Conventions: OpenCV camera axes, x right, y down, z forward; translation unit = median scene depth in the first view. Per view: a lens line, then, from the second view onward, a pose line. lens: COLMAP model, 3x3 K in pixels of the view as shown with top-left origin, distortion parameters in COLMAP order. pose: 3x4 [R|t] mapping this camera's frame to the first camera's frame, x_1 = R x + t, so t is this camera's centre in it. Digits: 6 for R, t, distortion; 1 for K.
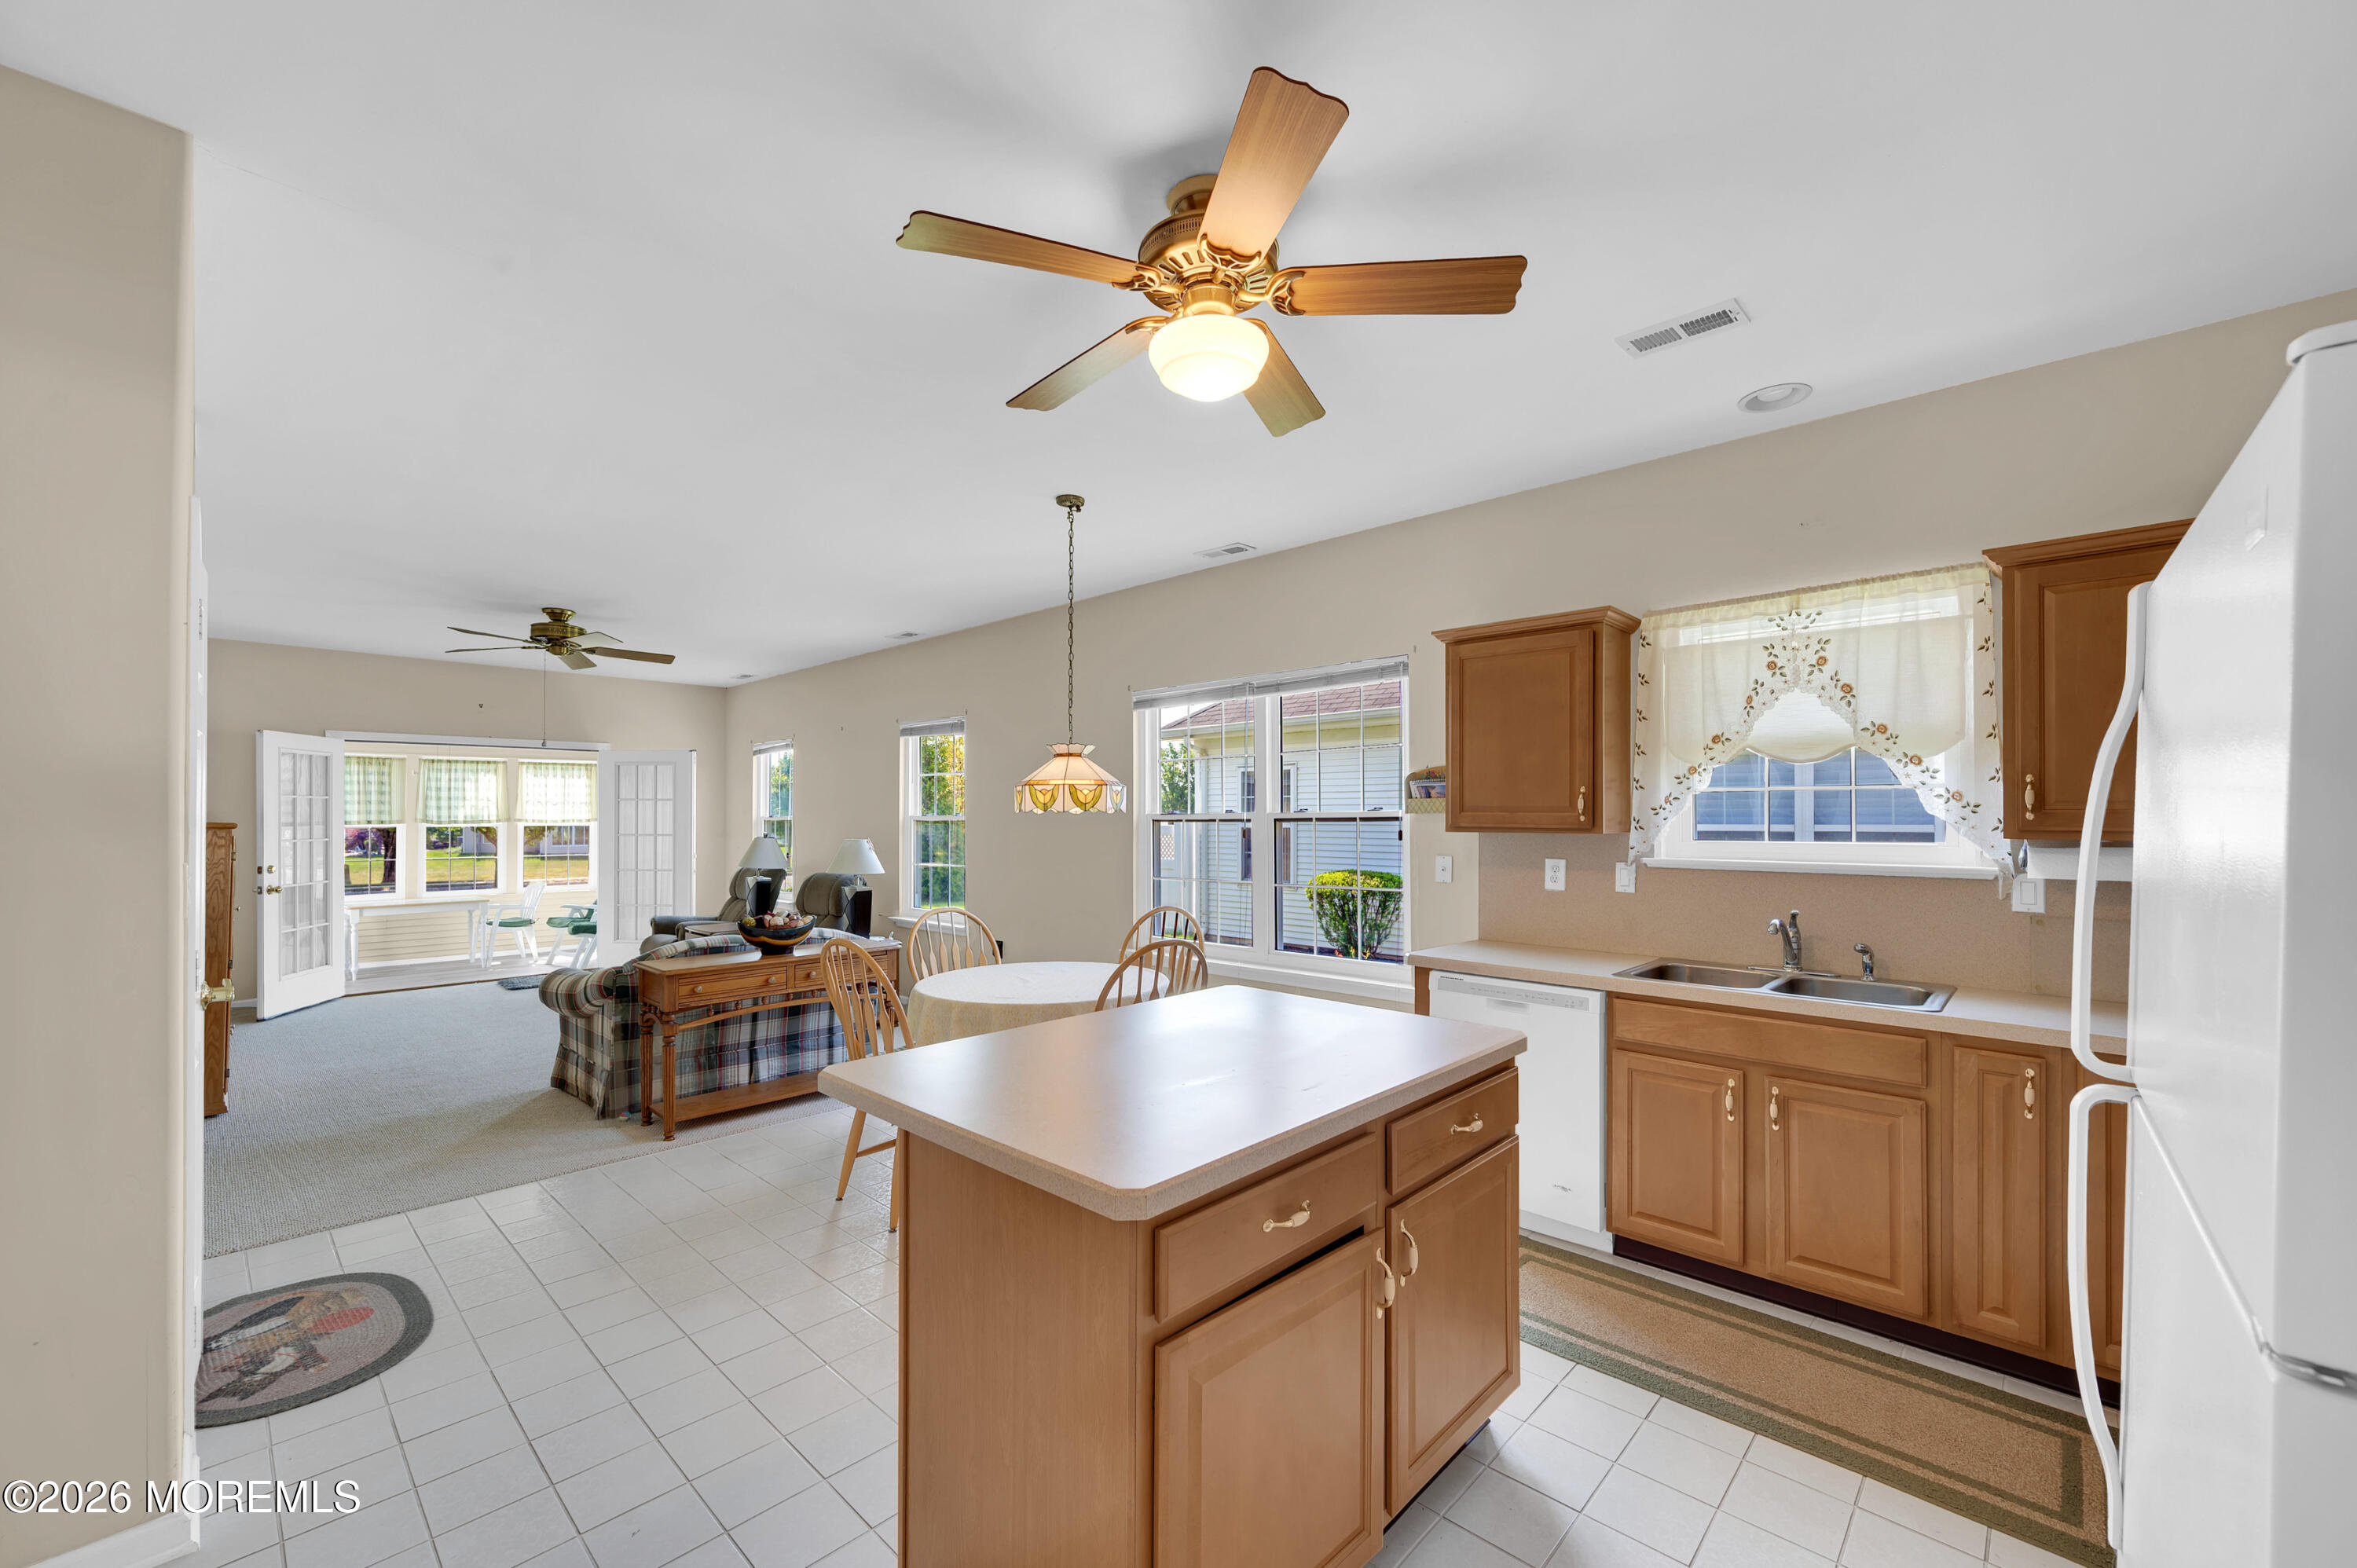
lens RADIAL K [[941.3, 0, 1188.3], [0, 941.3, 809.7], [0, 0, 1]] dist [0.000449, 0.000036]
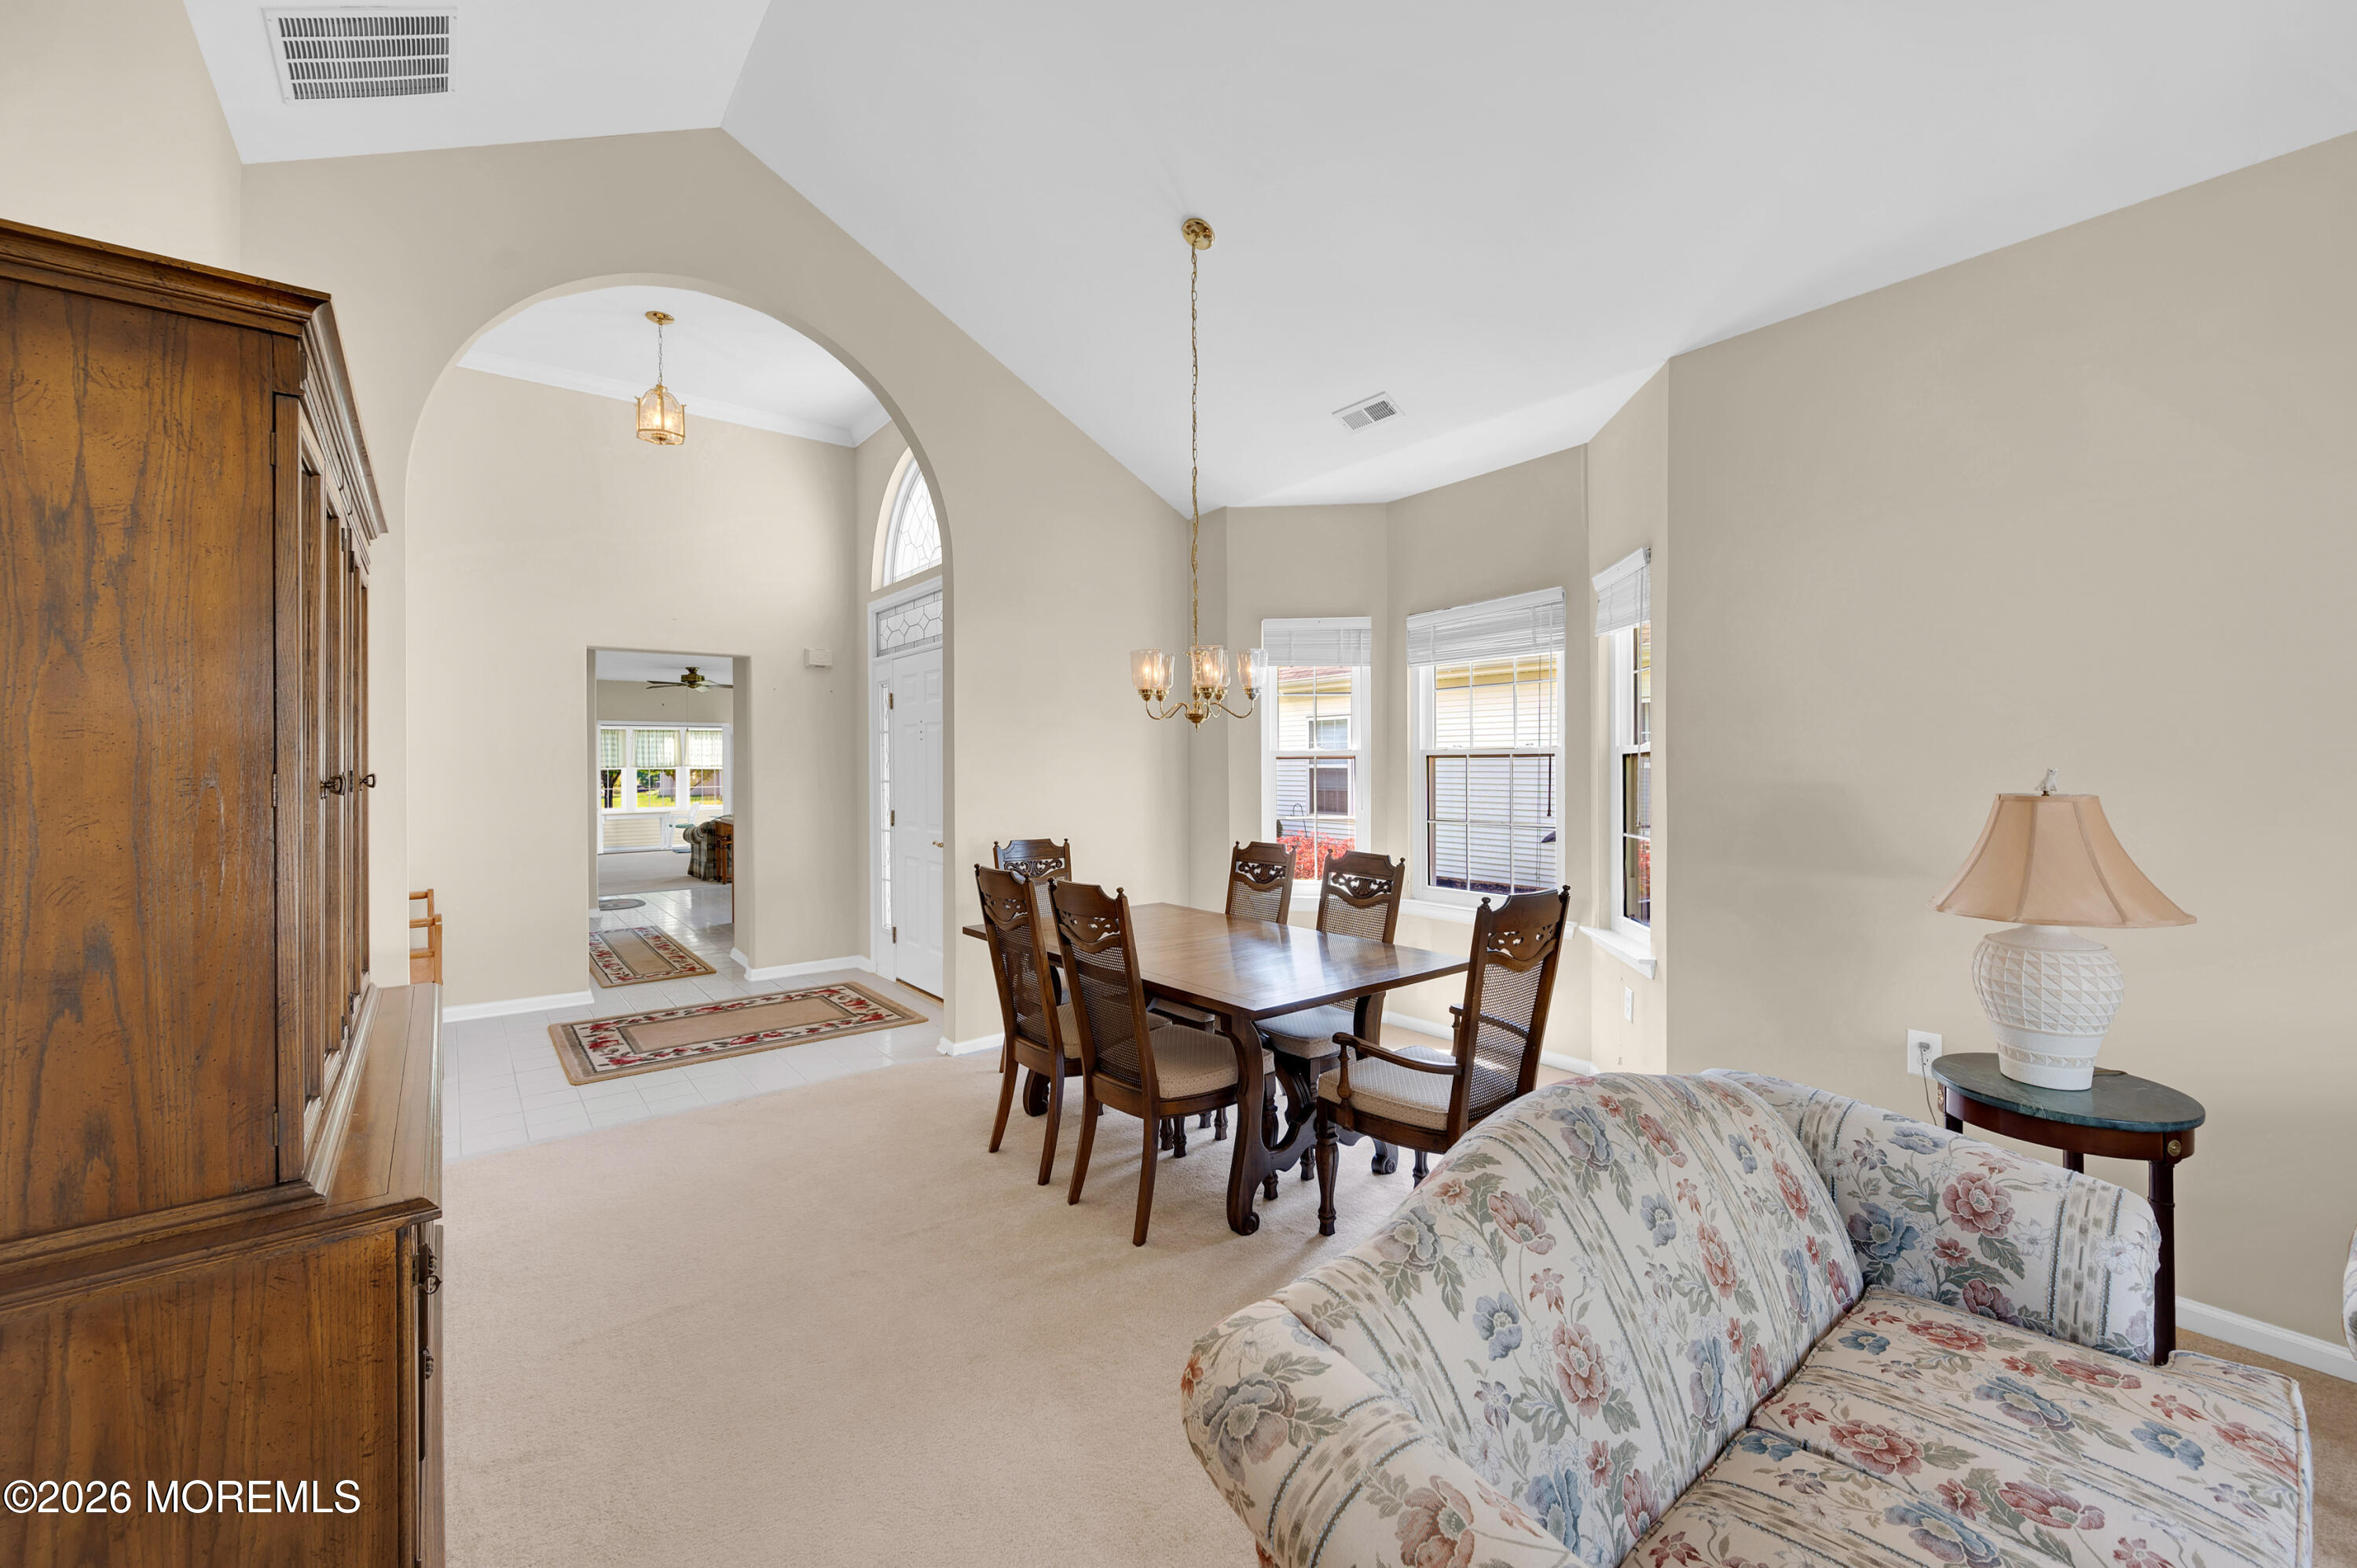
lens RADIAL K [[968.5, 0, 1218.6], [0, 968.5, 758.5], [0, 0, 1]] dist [-0.001085, -0.000281]
pose [[0.990345, -0.005875, -0.138501, 1.014925], [0.006540, 0.999969, 0.004345, -0.003278], [0.138472, -0.005209, 0.990353, -1.264729]]
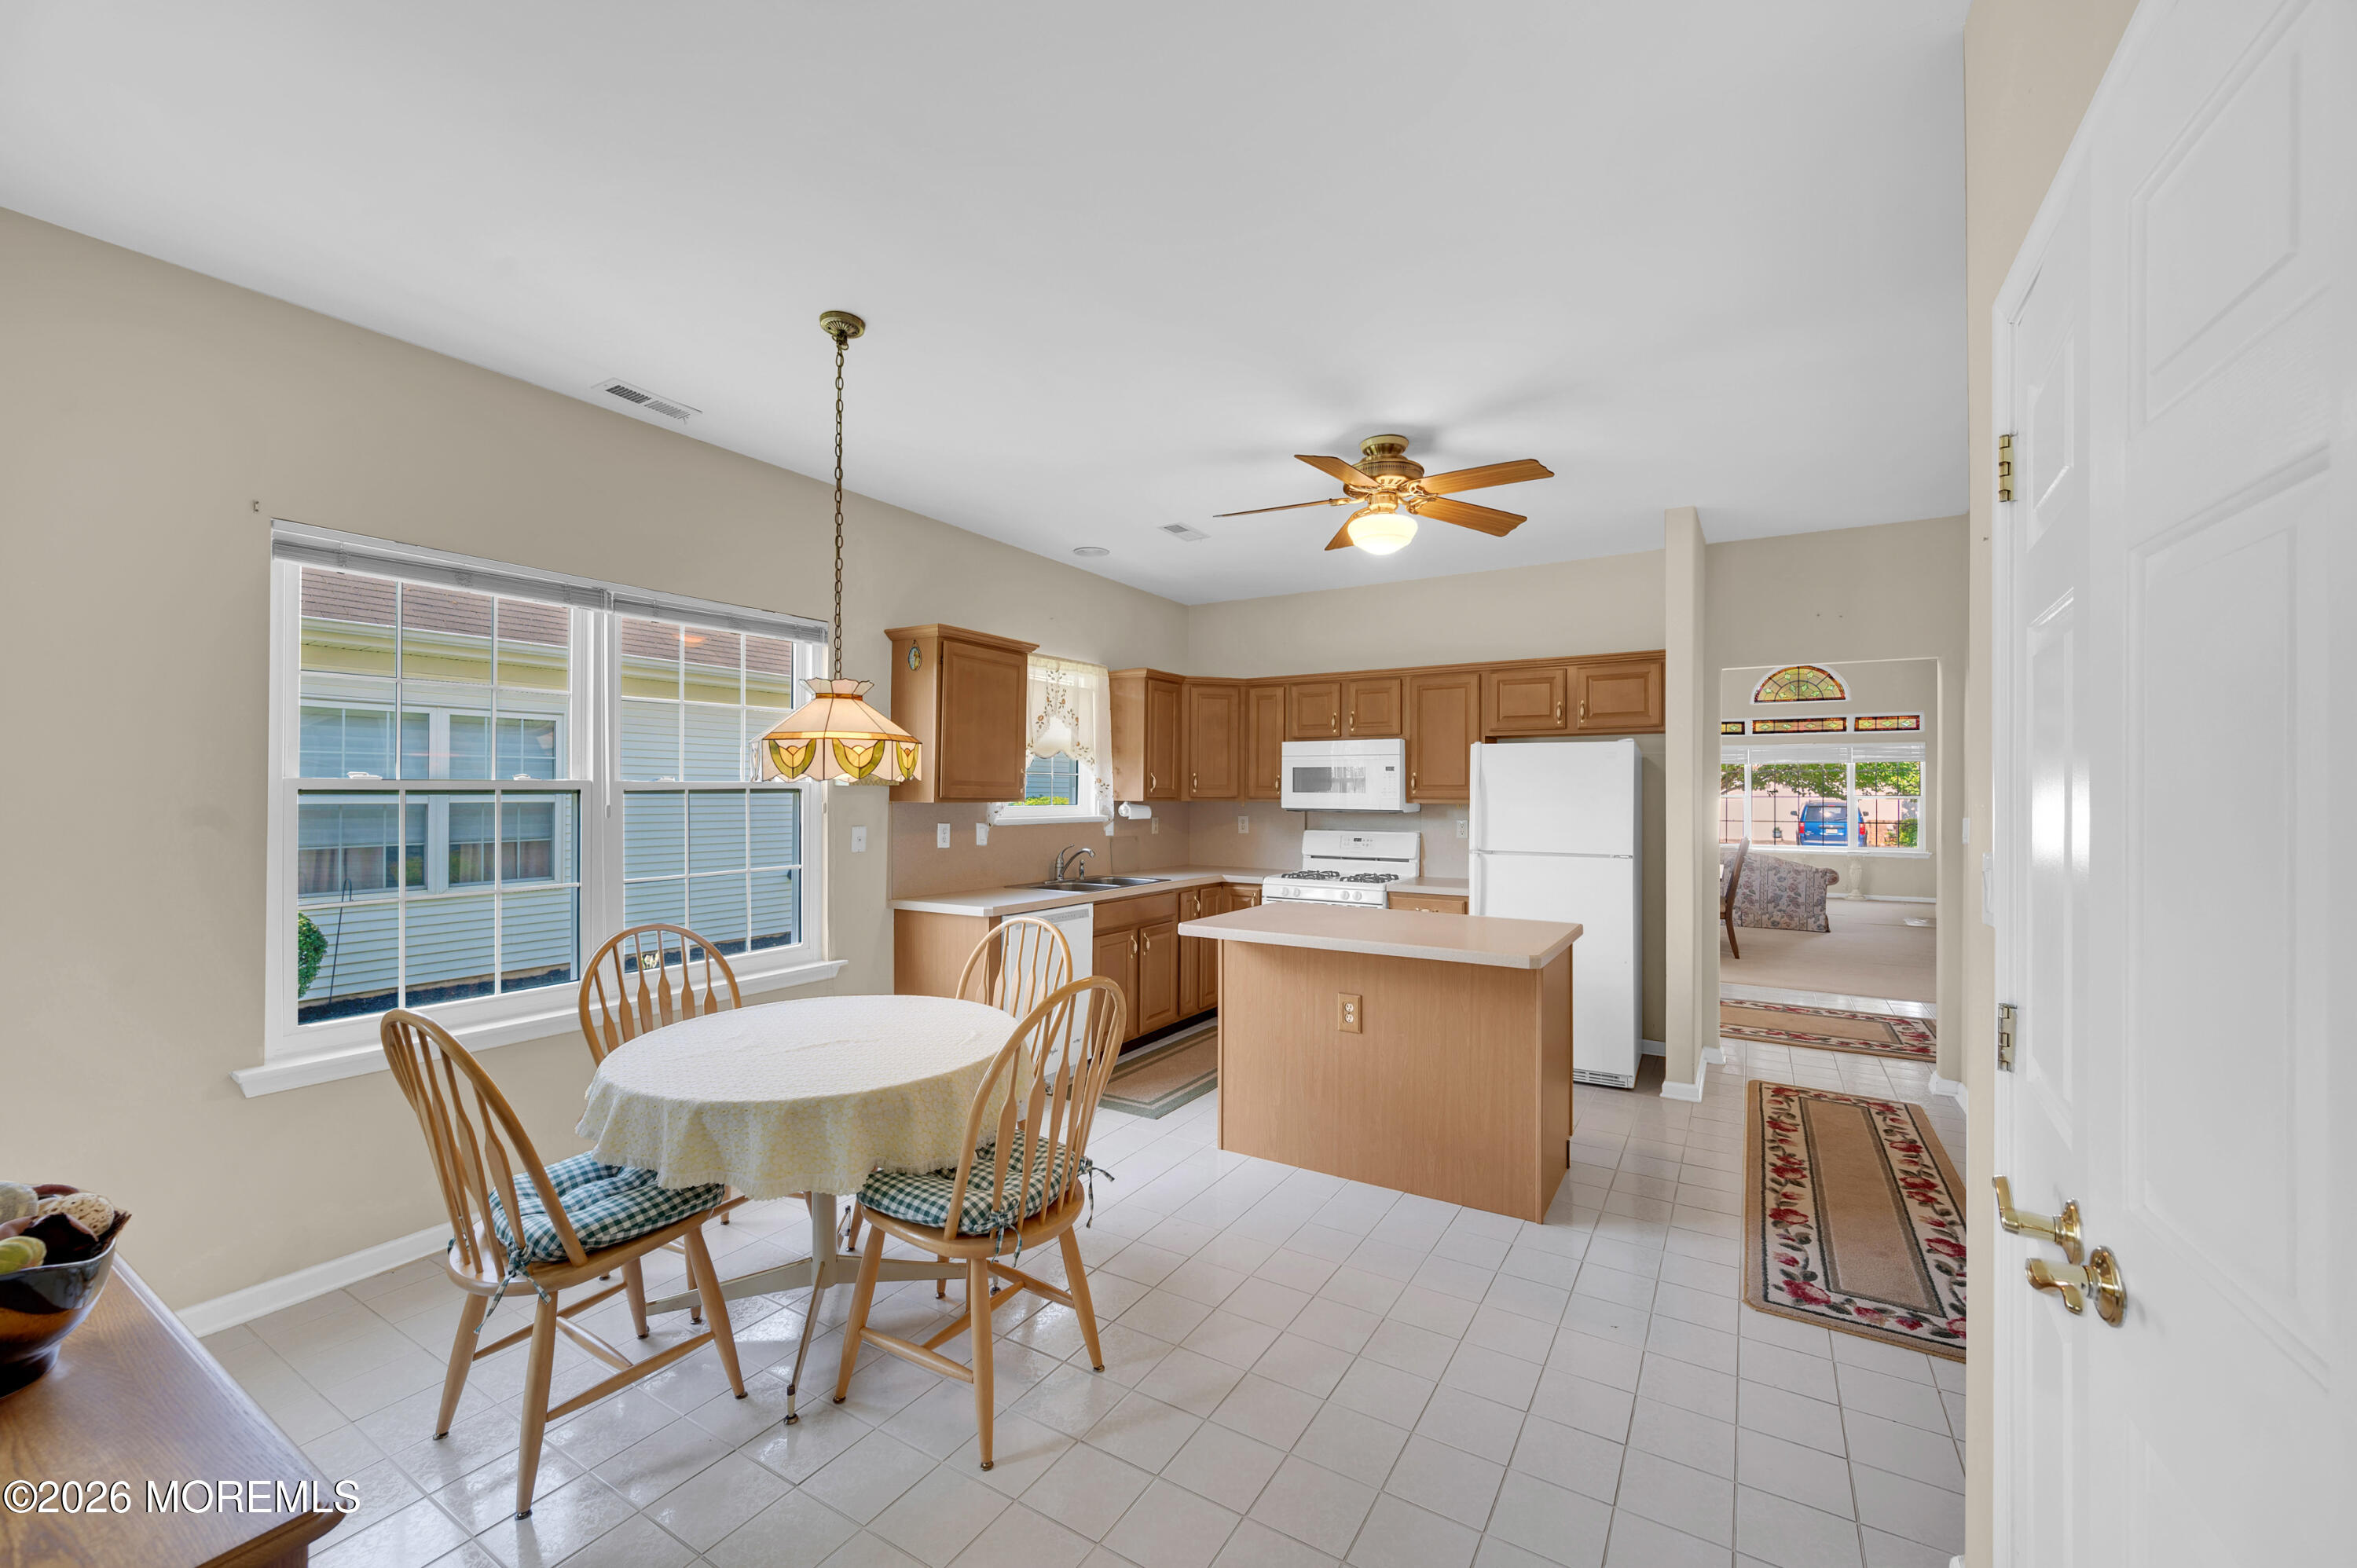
lens RADIAL K [[931.2, 0, 1178.5], [0, 931.2, 784.0], [0, 0, 1]] dist [0.001088, 0.000075]
pose [[-0.203054, 0.009559, 0.979121, -0.657993], [-0.010277, 0.999876, -0.011892, 0.008608], [-0.979114, -0.012477, -0.202930, 0.703507]]
